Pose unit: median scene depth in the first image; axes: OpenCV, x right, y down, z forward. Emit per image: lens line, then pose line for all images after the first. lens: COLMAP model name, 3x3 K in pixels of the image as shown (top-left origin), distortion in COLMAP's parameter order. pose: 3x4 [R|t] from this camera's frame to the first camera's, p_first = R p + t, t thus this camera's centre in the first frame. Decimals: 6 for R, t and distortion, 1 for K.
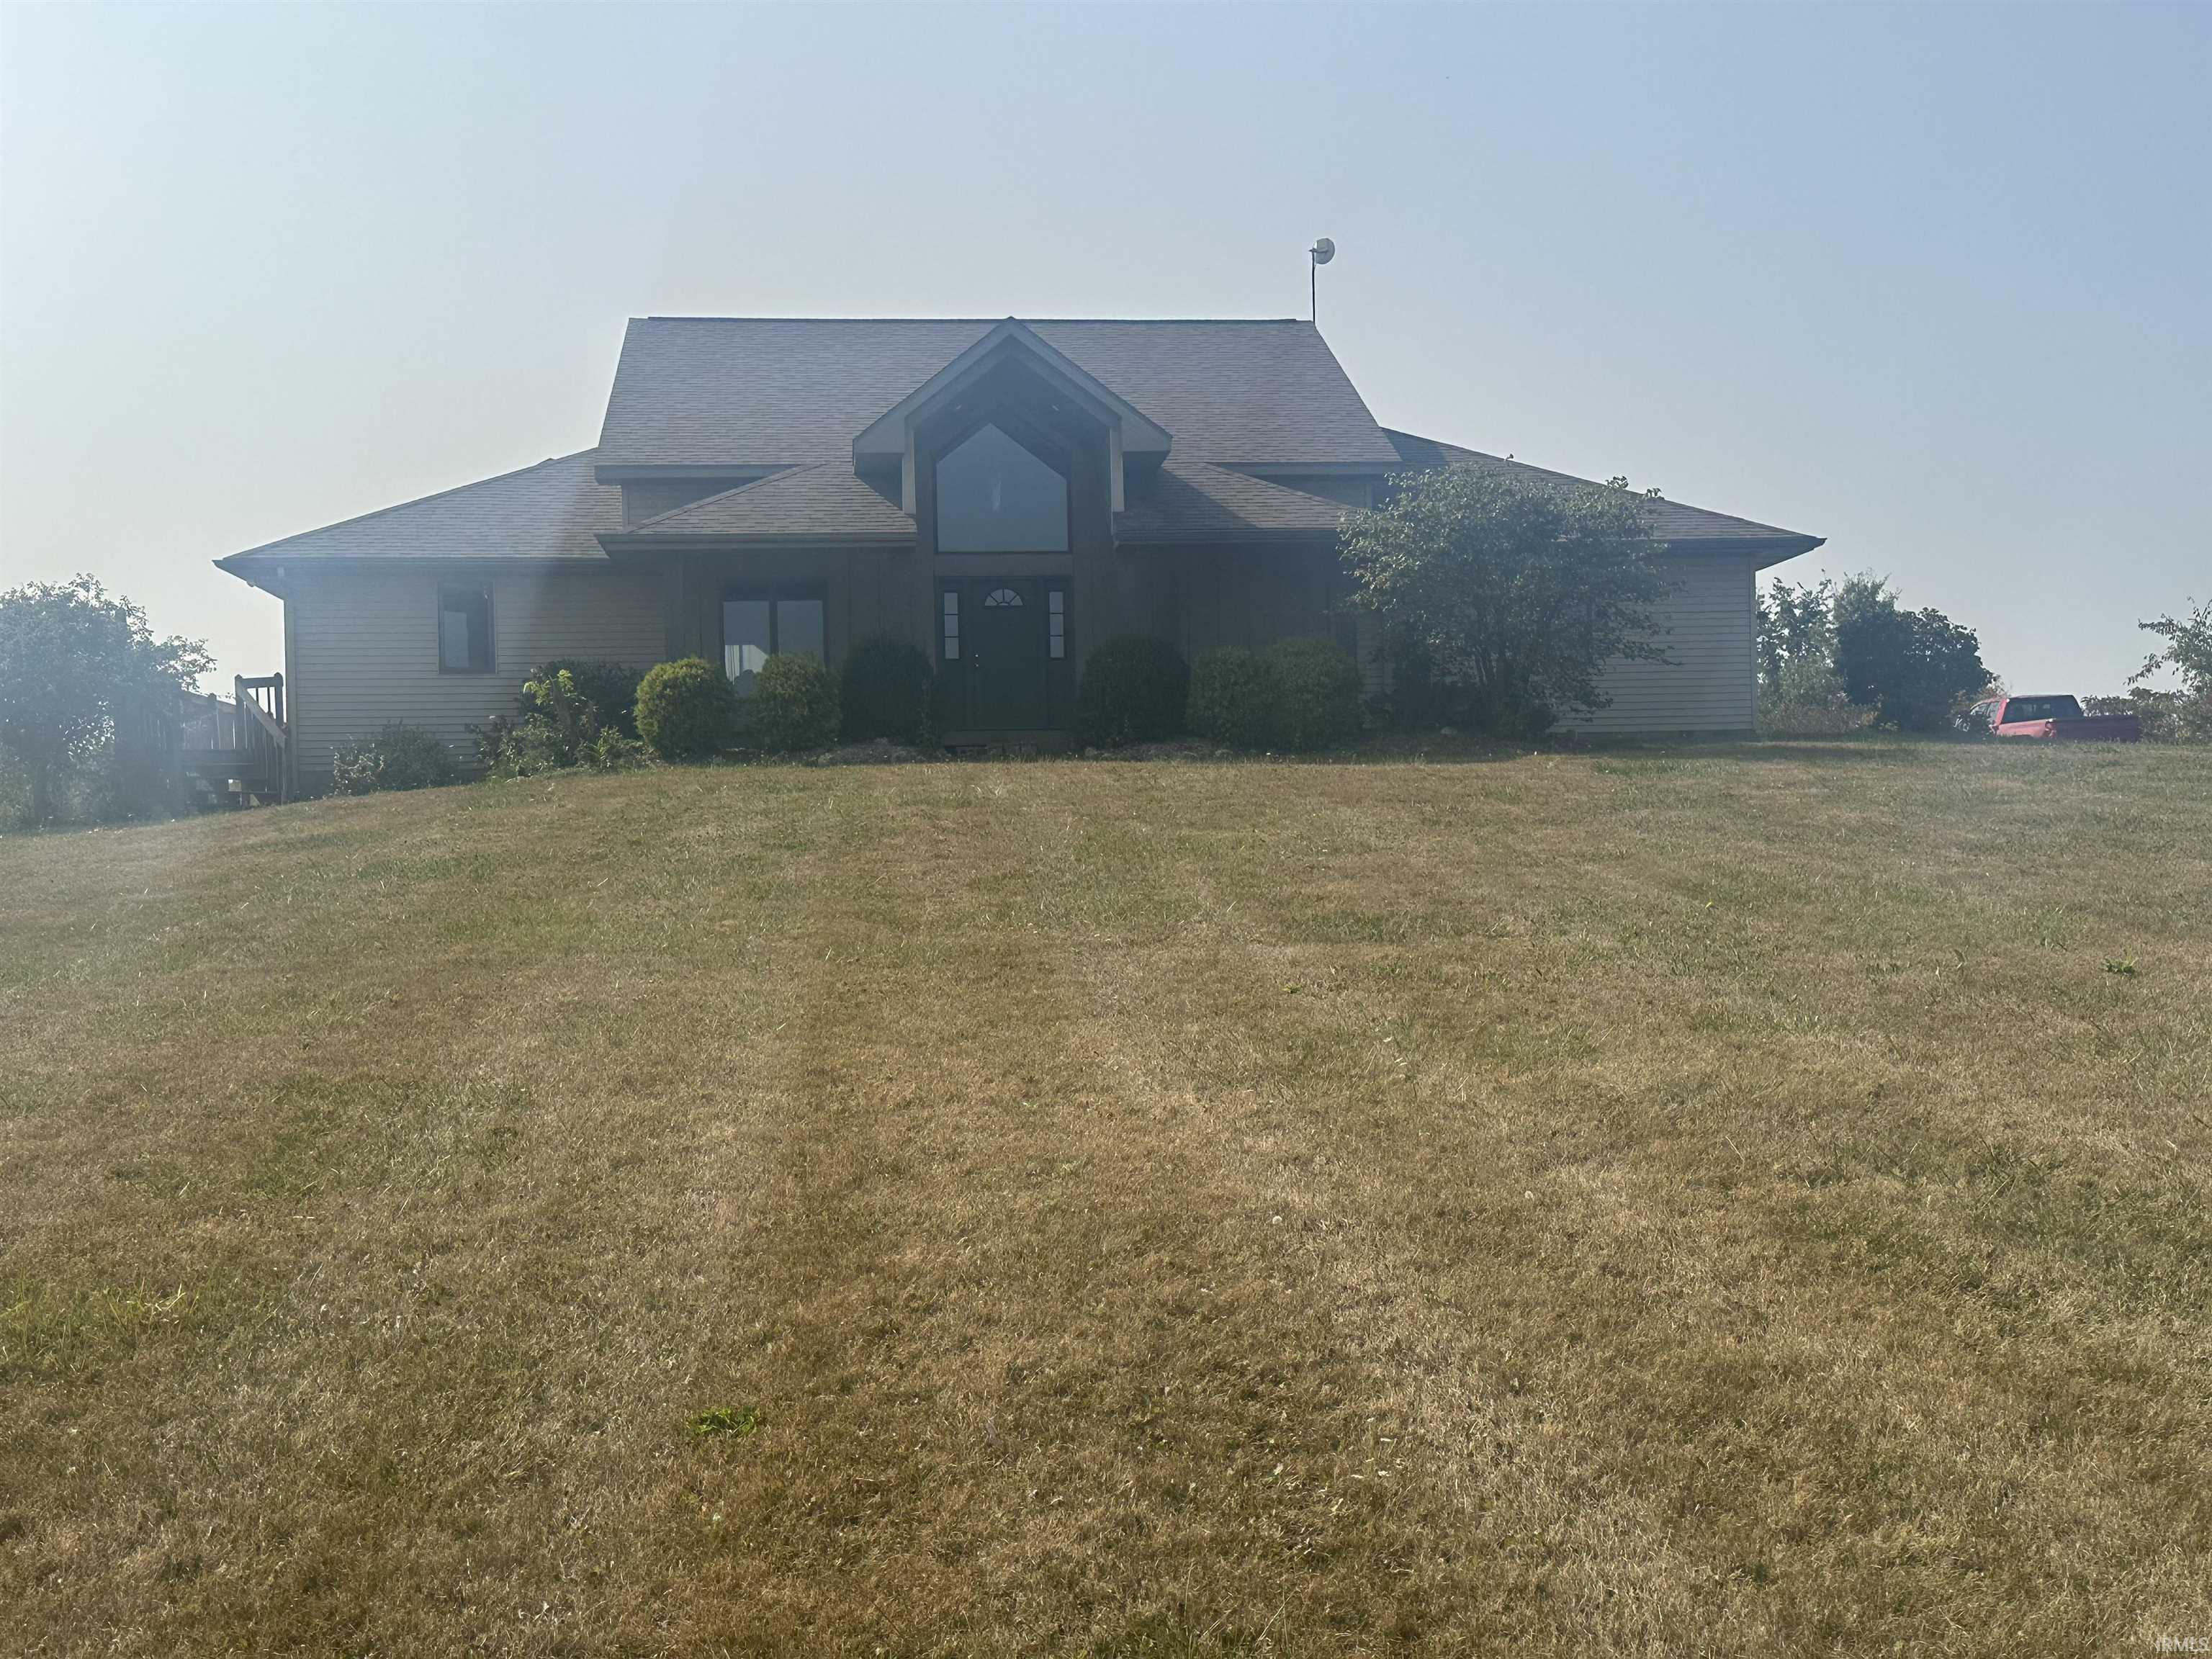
lens RADIAL K [[2698.3, 0, 1106.0], [0, 2698.3, 829.5], [0, 0, 1]] dist [0.136542, 0.007192]
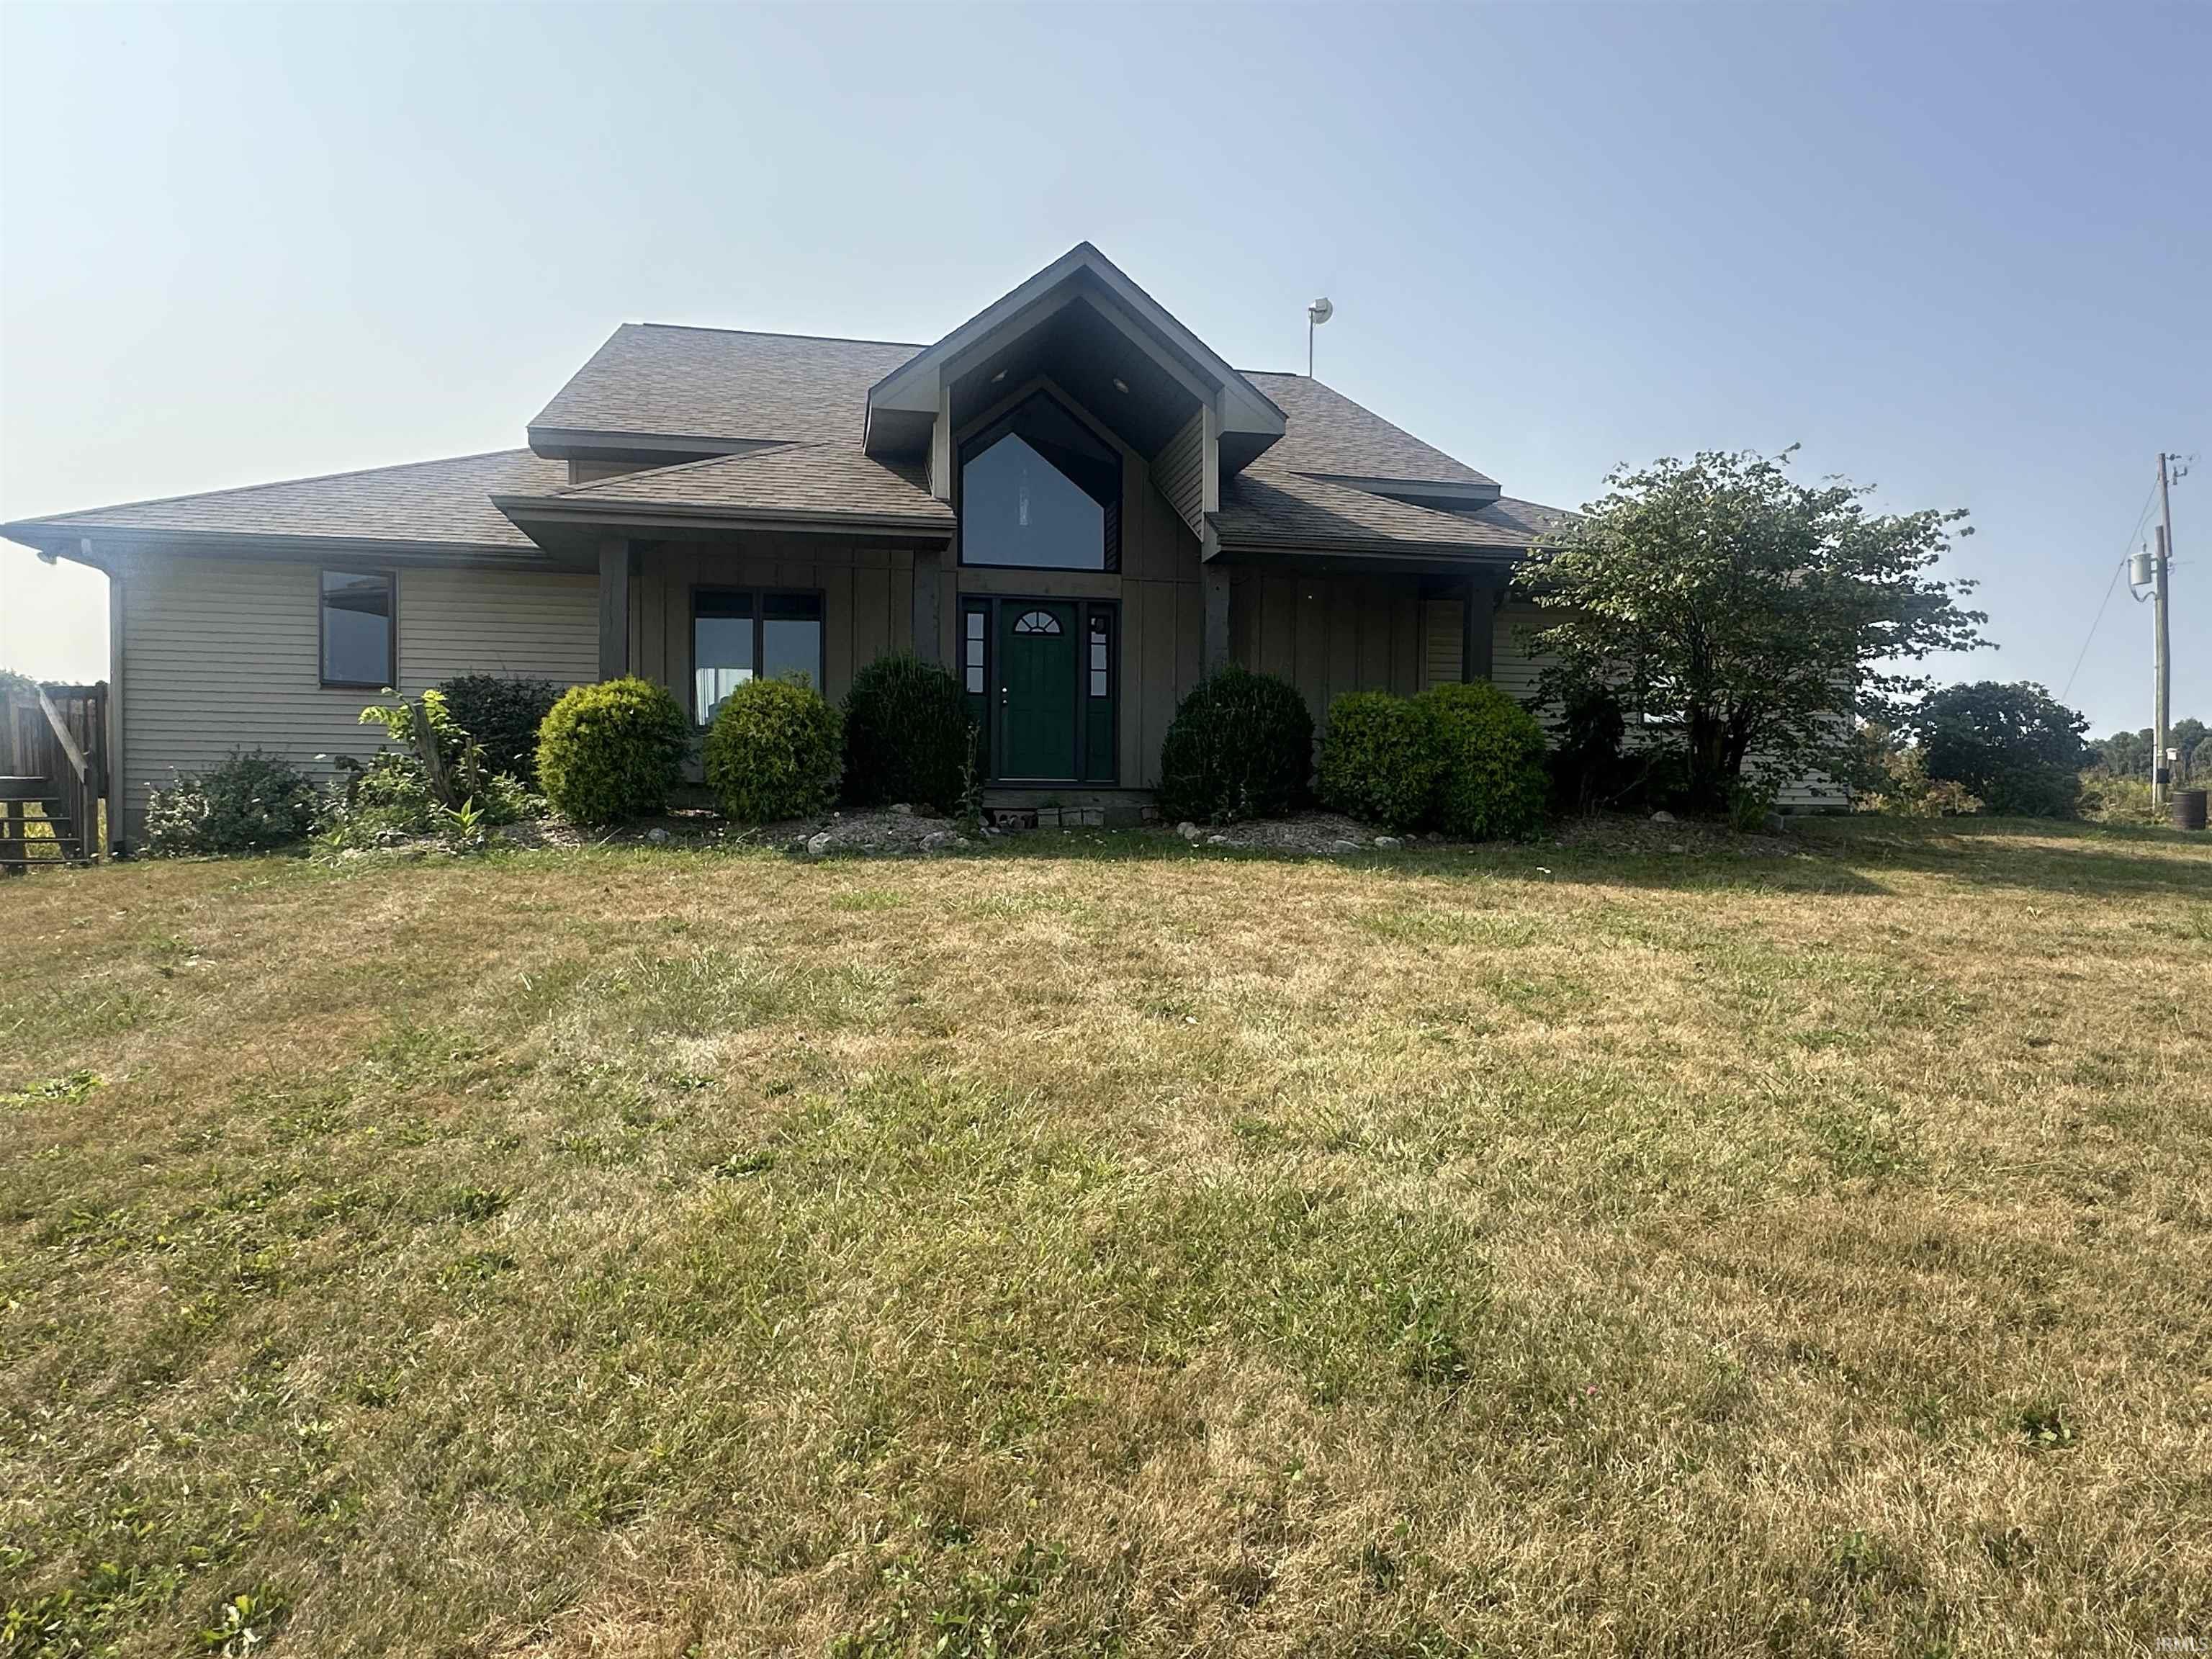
lens RADIAL K [[1365.8, 0, 1106.0], [0, 1365.8, 829.5], [0, 0, 1]] dist [-0.000268, -0.000562]
pose [[0.993774, 0.028294, 0.107761, -0.065472], [-0.032146, 0.998899, 0.034182, -0.039432], [-0.106675, -0.037433, 0.993589, 0.615494]]
